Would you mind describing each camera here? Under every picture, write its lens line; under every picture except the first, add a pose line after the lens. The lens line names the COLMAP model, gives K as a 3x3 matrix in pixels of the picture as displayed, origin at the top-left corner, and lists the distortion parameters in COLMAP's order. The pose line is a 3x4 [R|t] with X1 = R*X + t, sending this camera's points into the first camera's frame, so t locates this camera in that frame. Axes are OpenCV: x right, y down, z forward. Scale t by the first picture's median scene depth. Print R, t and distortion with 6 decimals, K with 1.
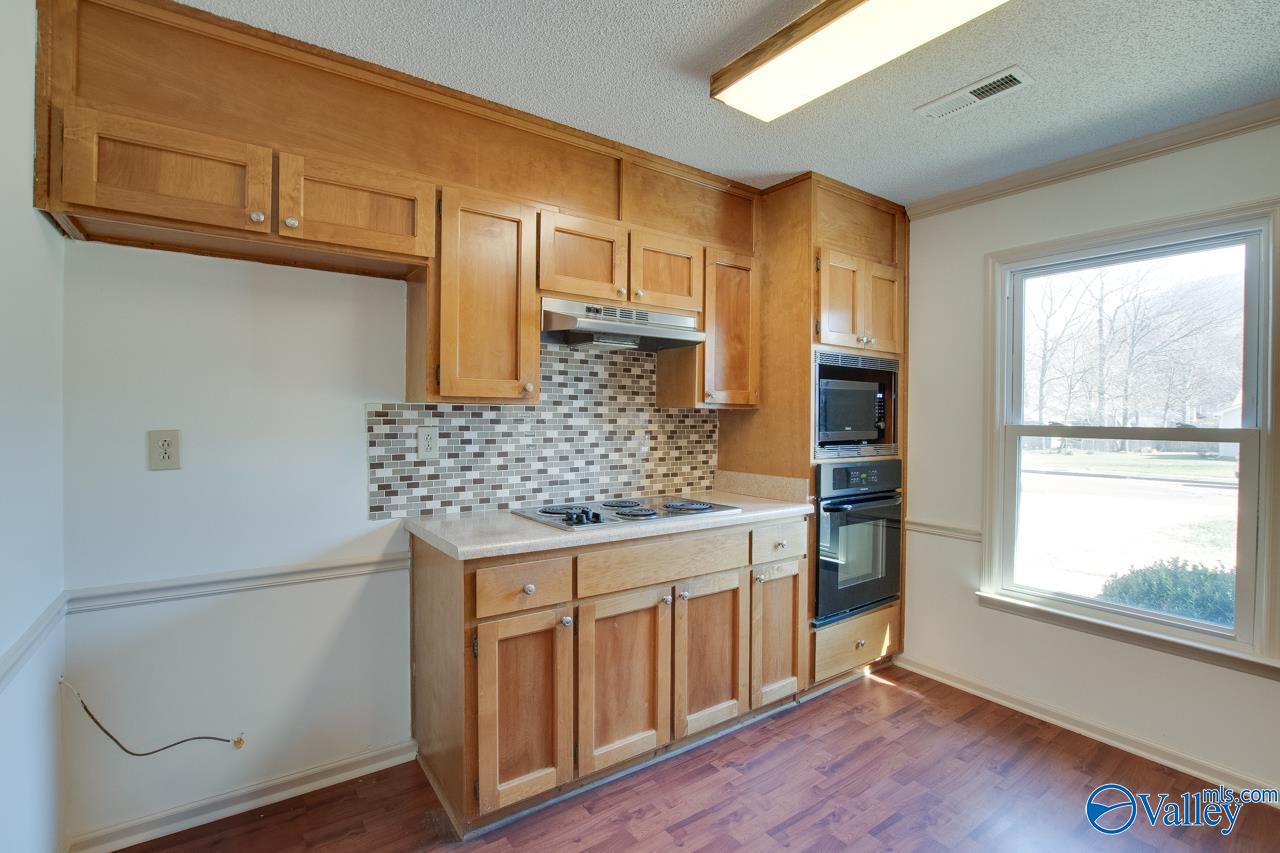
lens RADIAL K [[594.1, 0, 647.7], [0, 594.1, 424.7], [0, 0, 1]] dist [-0.027251, 0.004905]
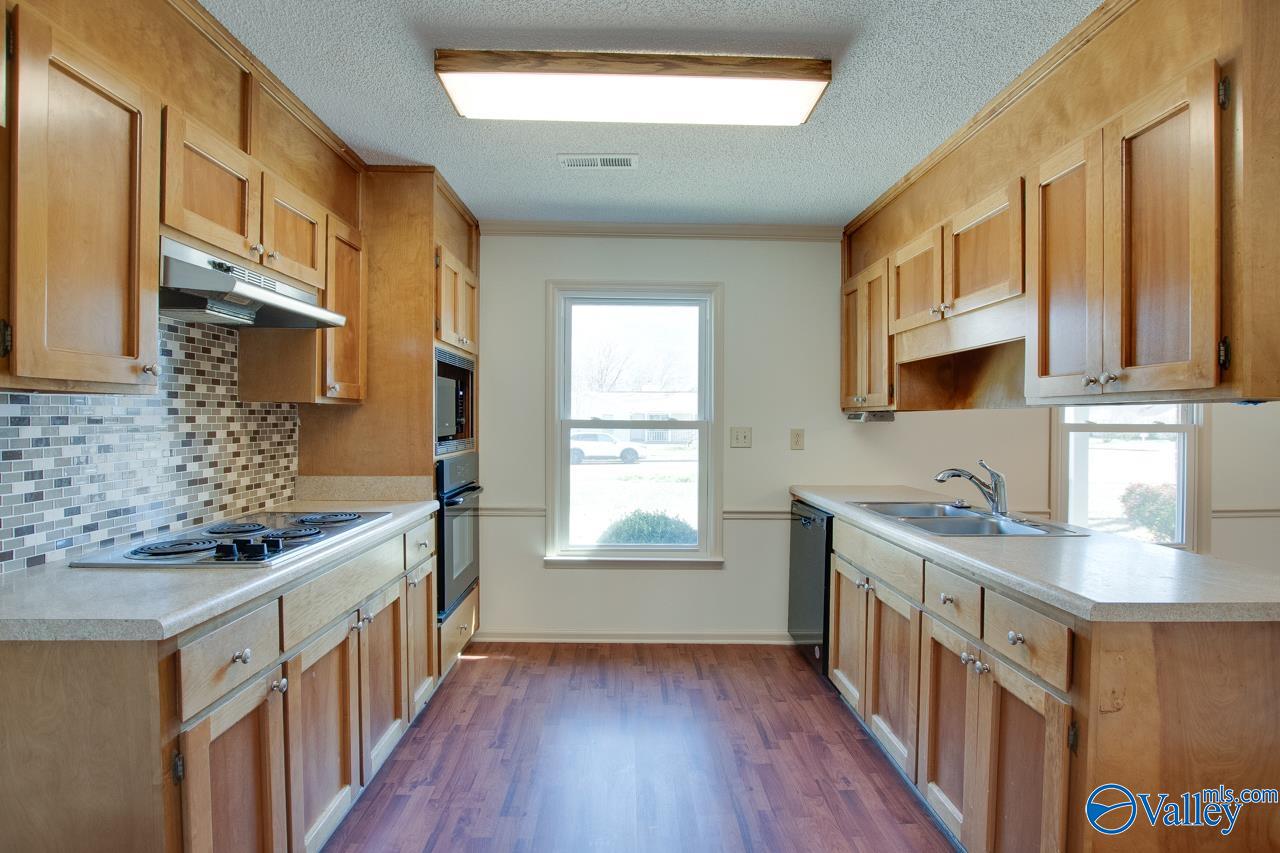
lens RADIAL K [[594.1, 0, 638.5], [0, 594.1, 422.0], [0, 0, 1]] dist [-0.027251, 0.004905]
pose [[0.574634, -0.011686, 0.818327, -0.378937], [0.008860, 0.999928, 0.008058, -0.003626], [-0.818362, 0.002620, 0.574696, 0.158393]]
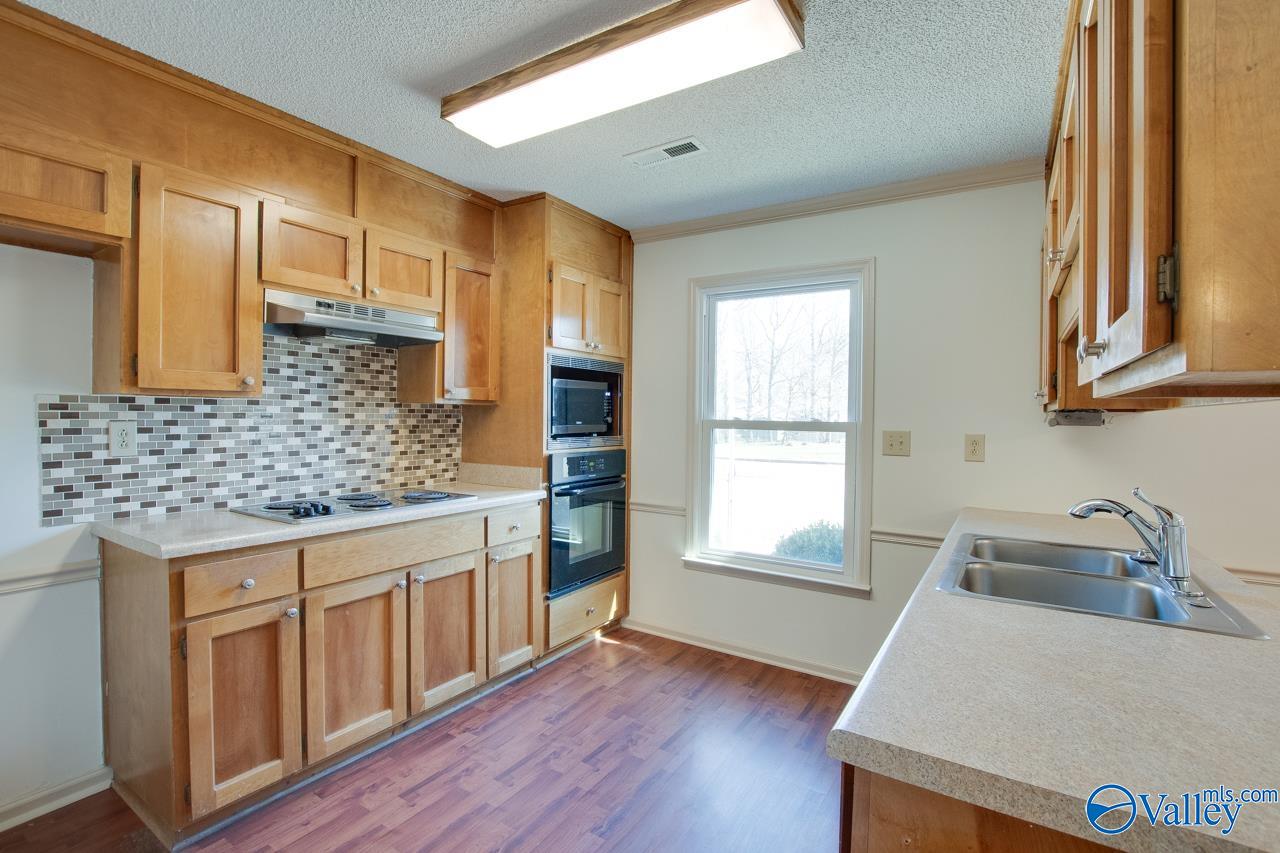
lens RADIAL K [[594.1, 0, 644.9], [0, 594.1, 424.9], [0, 0, 1]] dist [-0.027251, 0.004905]
pose [[0.931201, -0.002919, 0.364494, 0.048571], [0.000152, 0.999971, 0.007620, 0.002395], [-0.364506, -0.007040, 0.931174, -0.124985]]
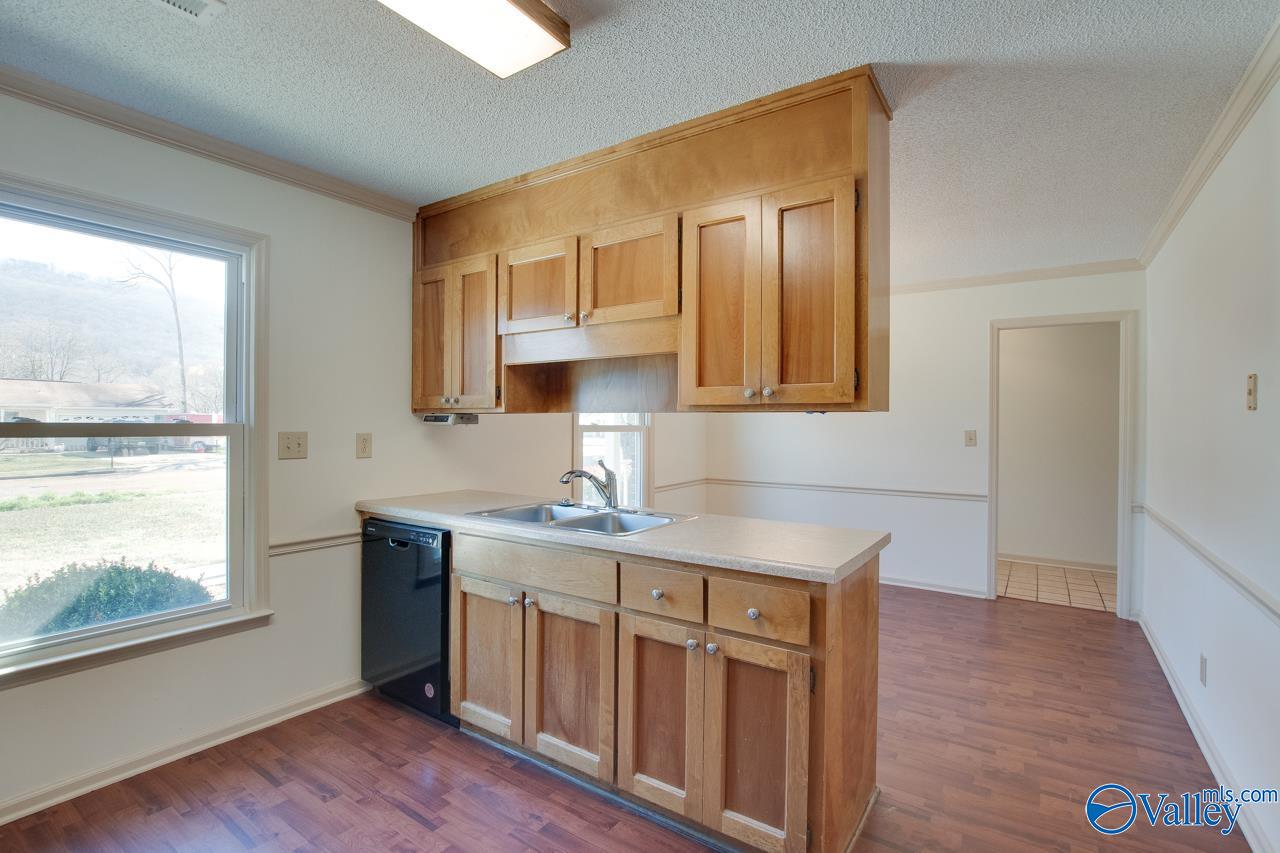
lens RADIAL K [[594.1, 0, 634.2], [0, 594.1, 423.6], [0, 0, 1]] dist [-0.027251, 0.004905]
pose [[-0.320083, -0.013921, 0.947287, -0.288577], [-0.001239, 0.999897, 0.014275, -0.008889], [-0.947389, 0.003396, -0.320067, 0.533027]]
